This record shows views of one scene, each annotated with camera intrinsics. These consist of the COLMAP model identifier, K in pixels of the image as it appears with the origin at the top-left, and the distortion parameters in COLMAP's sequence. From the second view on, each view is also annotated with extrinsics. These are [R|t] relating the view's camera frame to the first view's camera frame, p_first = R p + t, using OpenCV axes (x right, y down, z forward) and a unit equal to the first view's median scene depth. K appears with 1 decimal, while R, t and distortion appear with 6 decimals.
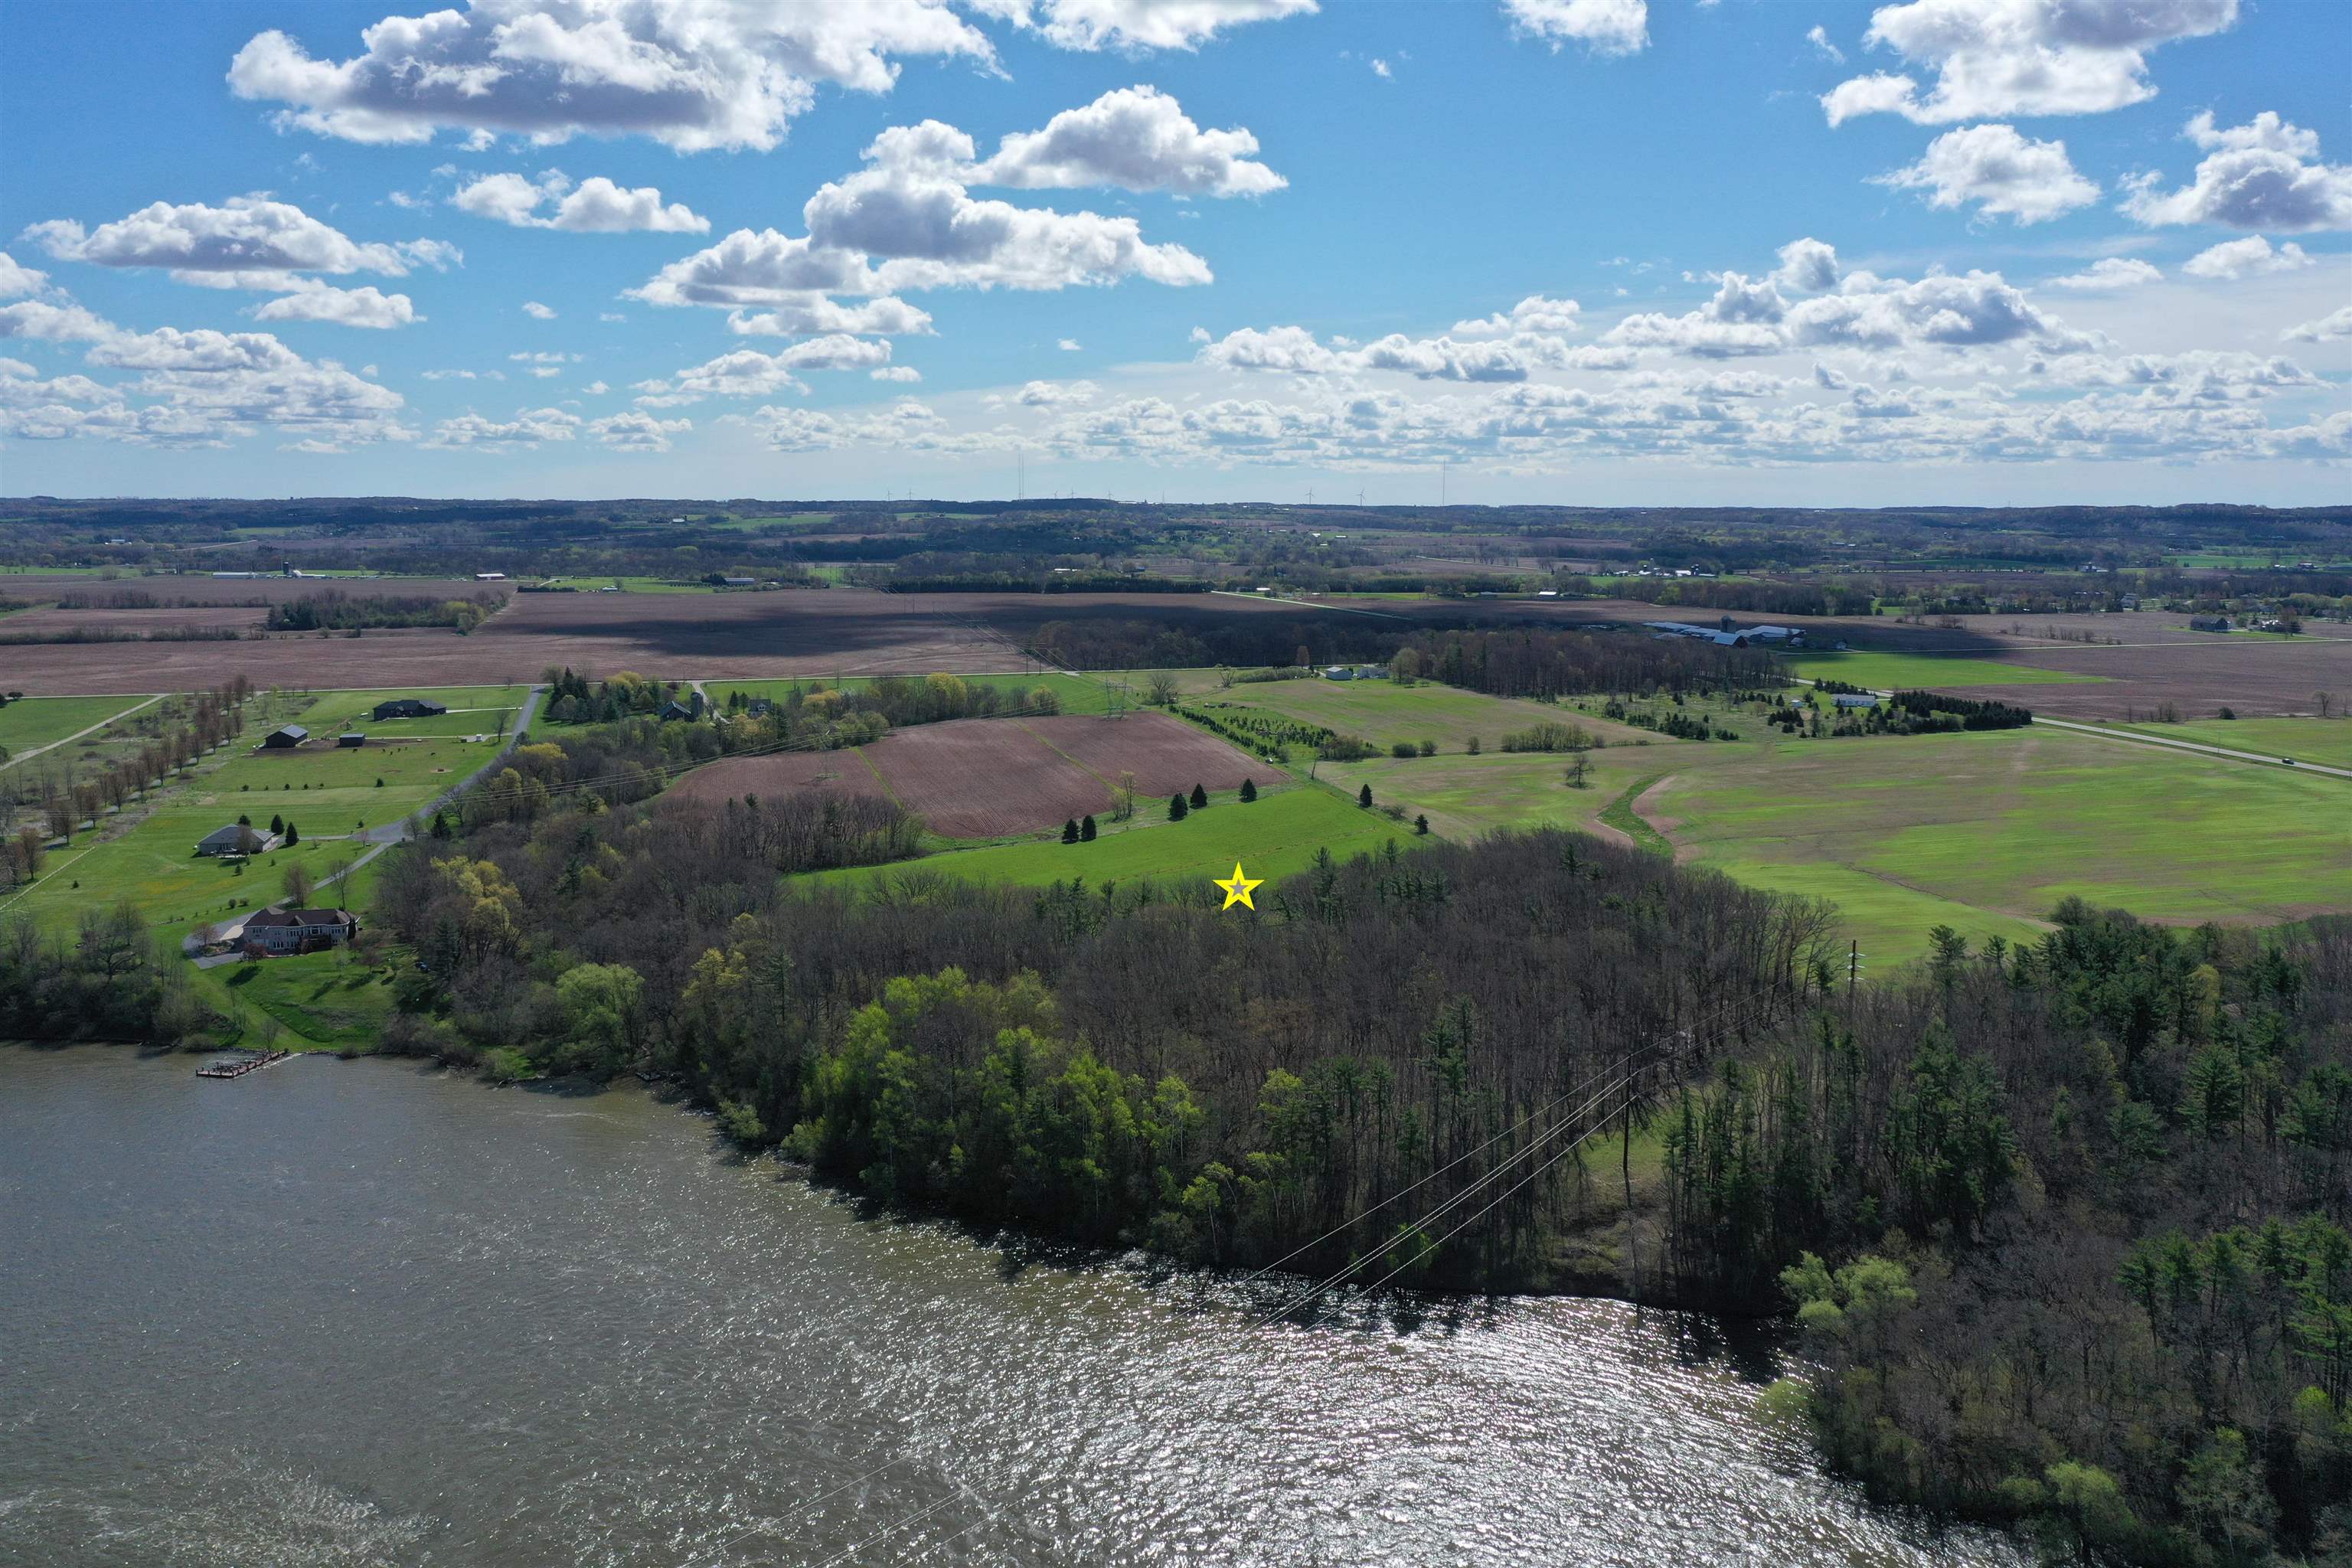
lens RADIAL K [[1965.7, 0, 1176.0], [0, 1965.7, 784.0], [0, 0, 1]] dist [-0.004533, -0.001238]
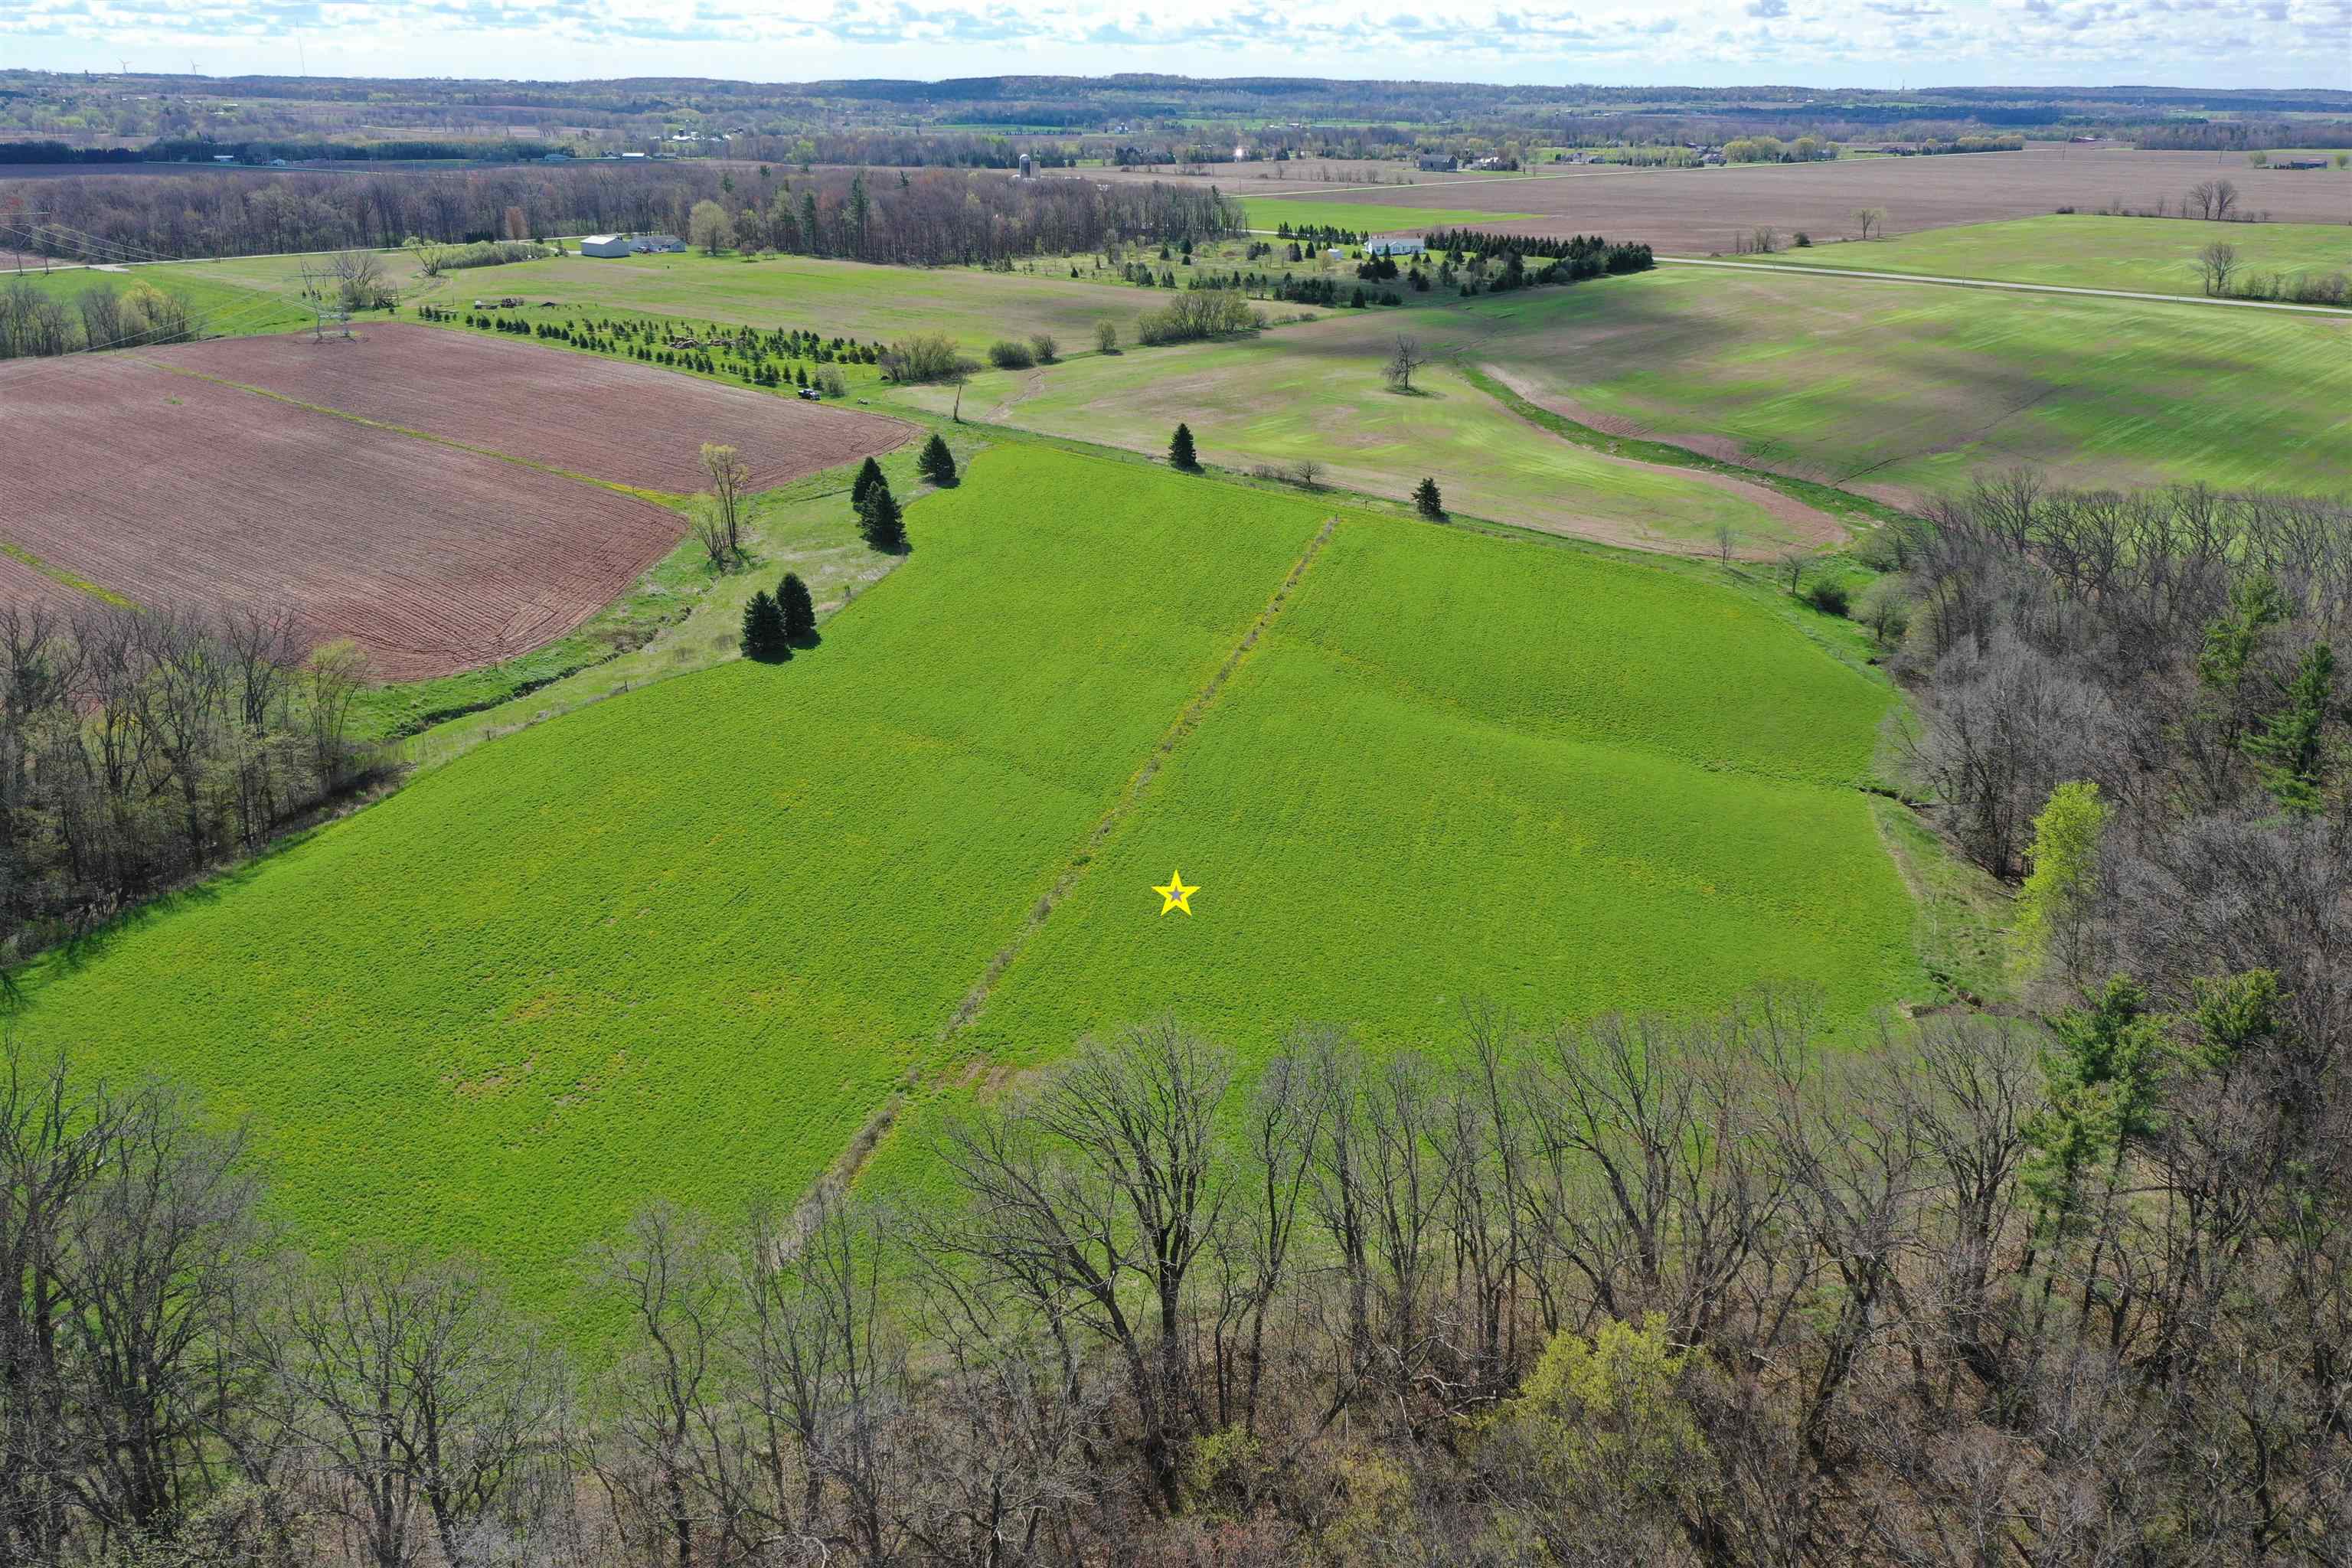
lens RADIAL K [[1965.7, 0, 1176.0], [0, 1965.7, 784.0], [0, 0, 1]] dist [-0.004533, -0.001238]
pose [[0.843139, -0.181820, 0.506022, -0.116376], [0.080675, 0.973217, 0.215266, -0.012853], [-0.531609, -0.140676, 0.835226, 0.429923]]
